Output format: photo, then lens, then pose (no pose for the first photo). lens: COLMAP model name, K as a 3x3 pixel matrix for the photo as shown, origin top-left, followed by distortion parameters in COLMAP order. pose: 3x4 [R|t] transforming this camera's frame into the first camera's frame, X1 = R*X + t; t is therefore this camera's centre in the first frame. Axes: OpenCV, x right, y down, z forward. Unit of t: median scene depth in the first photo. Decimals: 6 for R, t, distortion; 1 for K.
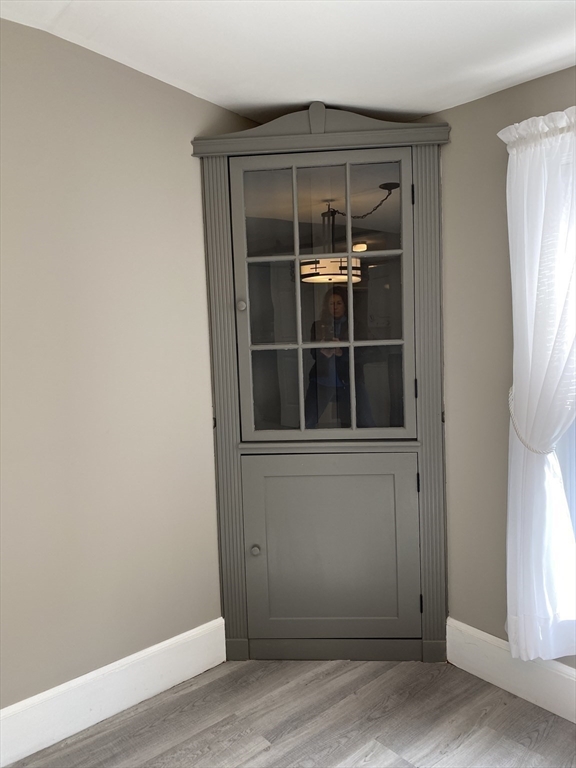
lens RADIAL K [[596.3, 0, 288.0], [0, 596.3, 374.1], [0, 0, 1]] dist [0.056369, 0.000251]
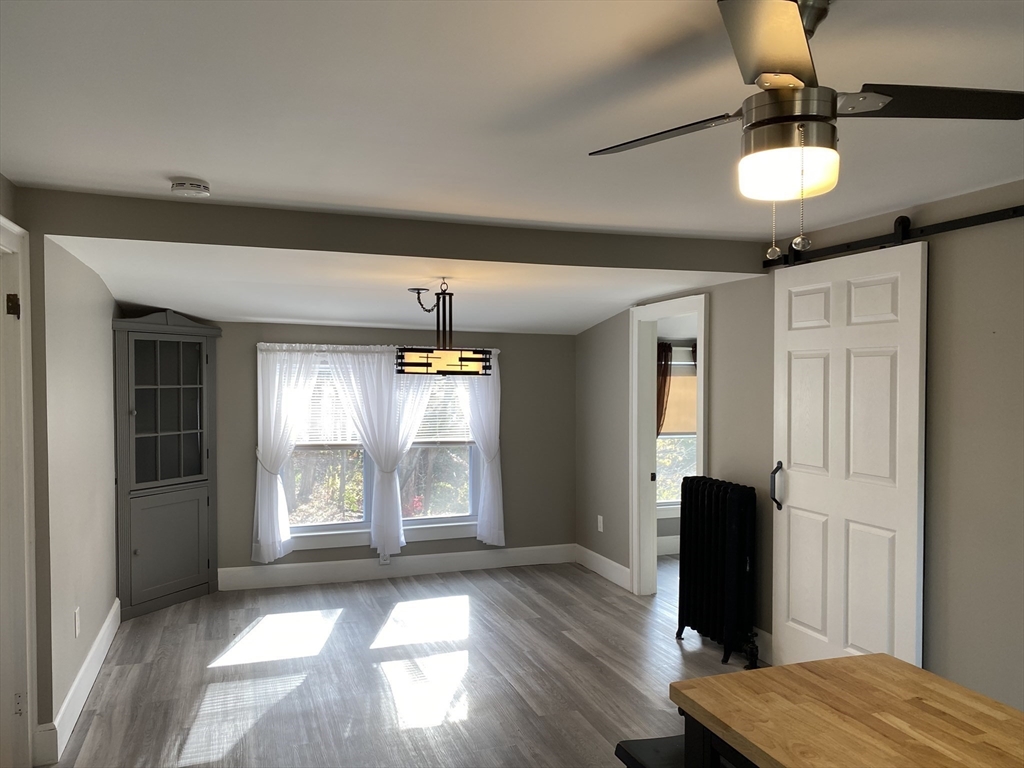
lens RADIAL K [[780.9, 0, 509.8], [0, 780.9, 387.1], [0, 0, 1]] dist [0.007622, 0.003687]
pose [[0.354154, 0.023216, 0.934899, -1.856759], [0.059099, 0.997138, -0.047149, -0.015235], [-0.933318, 0.071949, 0.351768, -0.867164]]
